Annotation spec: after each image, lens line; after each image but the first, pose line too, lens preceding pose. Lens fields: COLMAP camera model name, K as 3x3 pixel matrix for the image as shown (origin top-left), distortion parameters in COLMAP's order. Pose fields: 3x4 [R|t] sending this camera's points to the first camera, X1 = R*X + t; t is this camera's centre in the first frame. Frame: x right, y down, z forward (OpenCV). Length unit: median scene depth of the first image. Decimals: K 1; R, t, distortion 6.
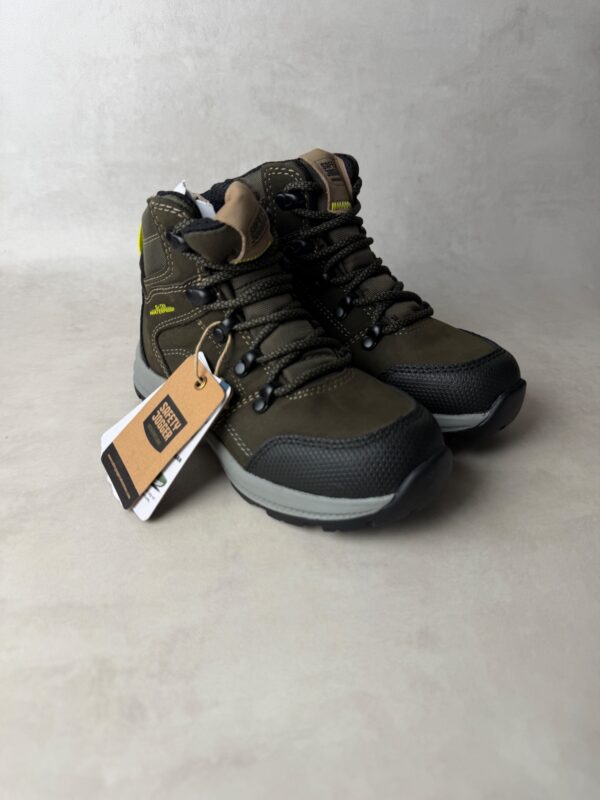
lens RADIAL K [[571.8, 0, 300.0], [0, 571.8, 400.0], [0, 0, 1]] dist [-0.048376, 0.008646]
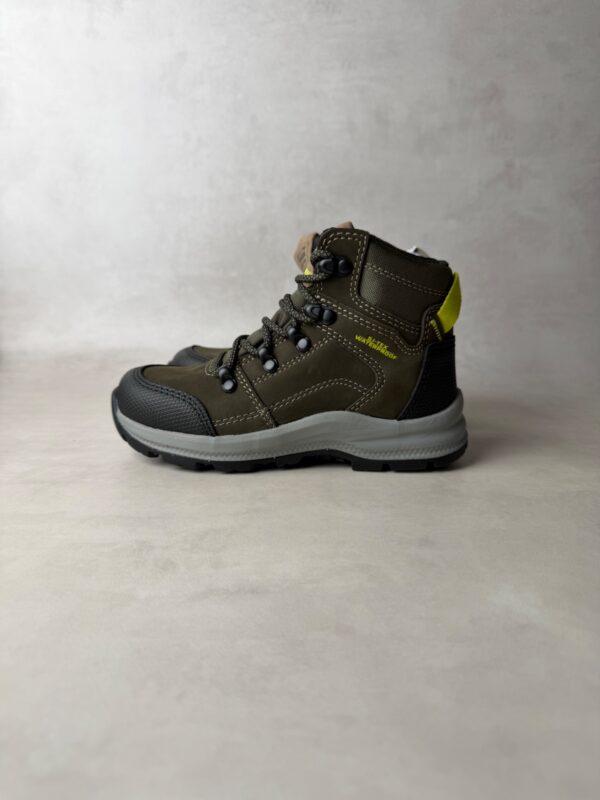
lens RADIAL K [[571.8, 0, 300.0], [0, 571.8, 400.0], [0, 0, 1]] dist [-0.048376, 0.008646]
pose [[0.997105, 0.021171, -0.073025, 0.023357], [-0.043519, 0.946477, -0.319824, 0.248818], [0.062346, 0.322076, 0.944659, -0.083622]]
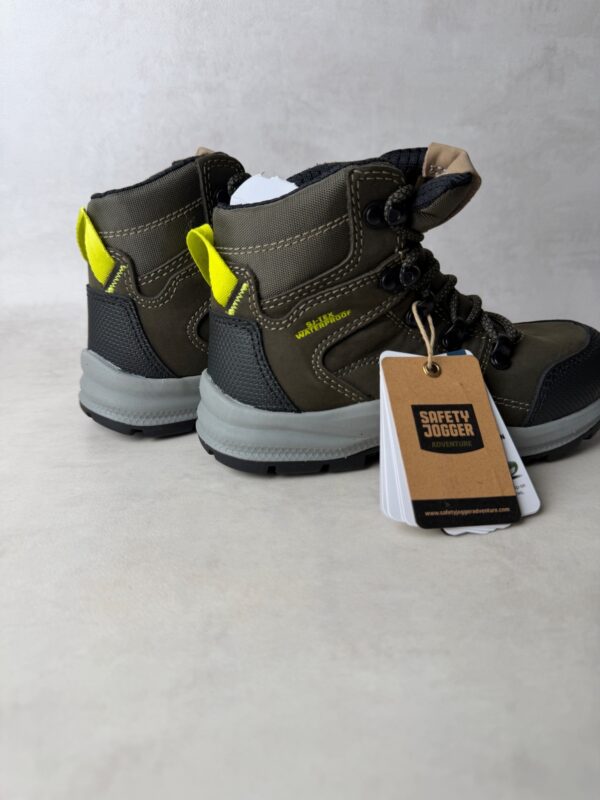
lens RADIAL K [[587.4, 0, 300.0], [0, 587.4, 400.0], [0, 0, 1]] dist [-0.097157, 0.066250]
pose [[0.999841, 0.009708, -0.014934, -0.007314], [-0.012253, 0.983385, -0.181121, 0.067269], [0.012928, 0.181275, 0.983347, 0.153192]]
